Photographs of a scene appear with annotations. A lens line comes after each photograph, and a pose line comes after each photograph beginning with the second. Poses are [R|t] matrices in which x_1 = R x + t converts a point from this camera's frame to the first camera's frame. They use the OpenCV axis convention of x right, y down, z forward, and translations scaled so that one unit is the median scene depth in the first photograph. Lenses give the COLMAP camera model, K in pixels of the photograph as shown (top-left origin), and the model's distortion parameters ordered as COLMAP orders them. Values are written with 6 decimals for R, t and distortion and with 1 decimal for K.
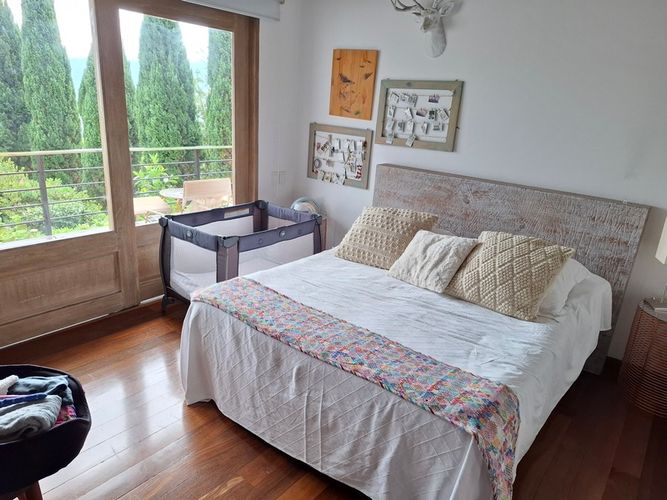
lens RADIAL K [[458.4, 0, 331.7], [0, 458.4, 237.8], [0, 0, 1]] dist [0.092559, -0.111051]
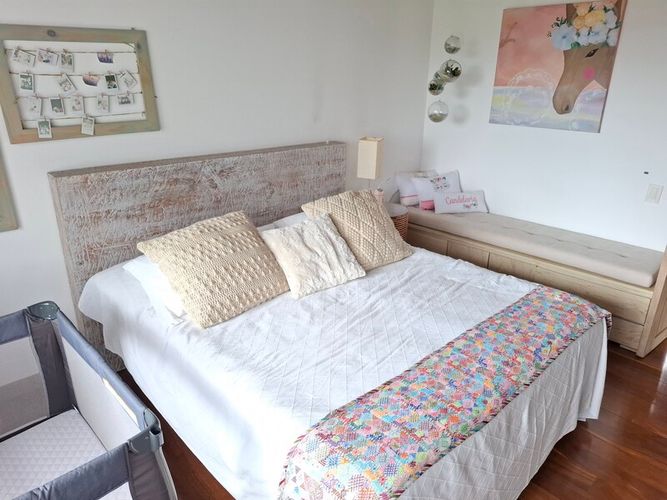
lens RADIAL K [[458.4, 0, 331.7], [0, 458.4, 237.8], [0, 0, 1]] dist [0.092559, -0.111051]
pose [[0.167691, -0.403819, 0.899339, -0.446131], [0.280920, 0.894009, 0.349046, -0.224057], [-0.944968, 0.194110, 0.263358, 0.606787]]
